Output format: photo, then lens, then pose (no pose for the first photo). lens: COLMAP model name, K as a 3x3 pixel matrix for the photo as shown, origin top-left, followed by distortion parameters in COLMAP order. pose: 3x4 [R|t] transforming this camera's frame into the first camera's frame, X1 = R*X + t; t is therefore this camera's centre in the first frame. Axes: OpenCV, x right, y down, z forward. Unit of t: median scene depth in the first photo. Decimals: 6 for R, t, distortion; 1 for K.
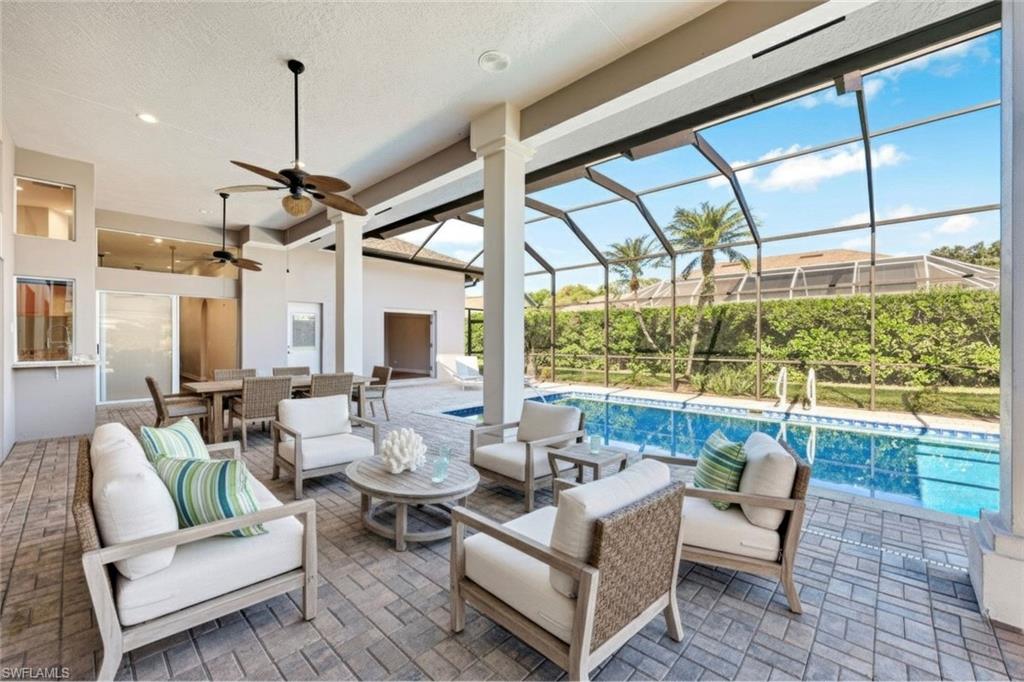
lens RADIAL K [[424.1, 0, 513.6], [0, 424.1, 340.4], [0, 0, 1]] dist [0.000158, 0.000036]
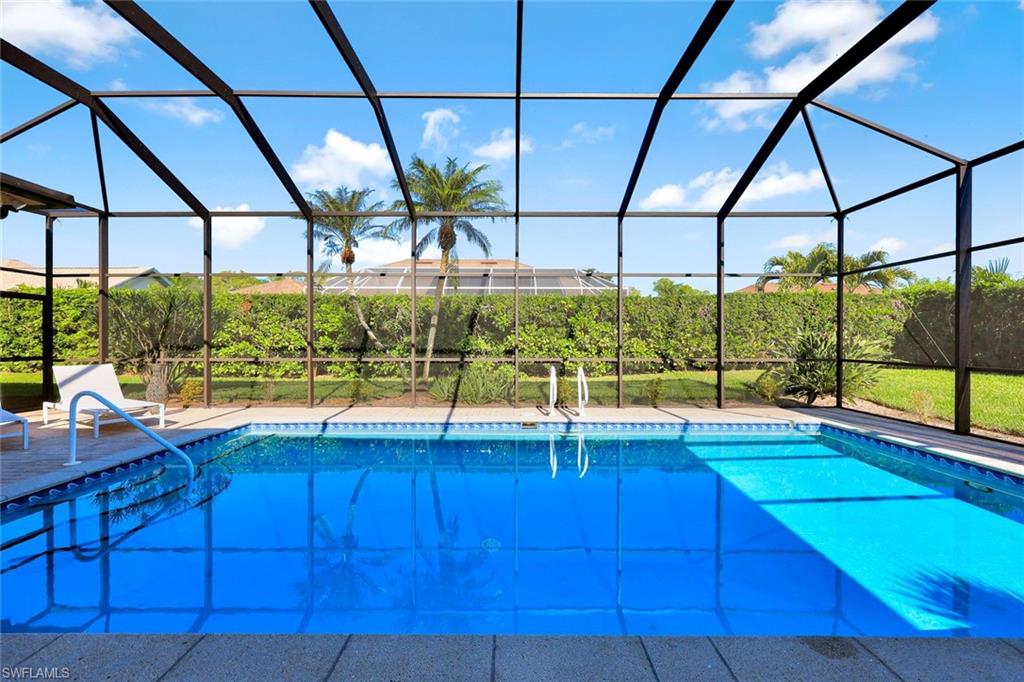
lens RADIAL K [[410.2, 0, 508.5], [0, 410.2, 340.4], [0, 0, 1]] dist [-0.001916, -0.000172]
pose [[0.741483, -0.001931, 0.670968, 0.020488], [0.000125, 0.999996, 0.002739, 0.006429], [-0.670971, -0.001947, 0.741481, 0.298663]]
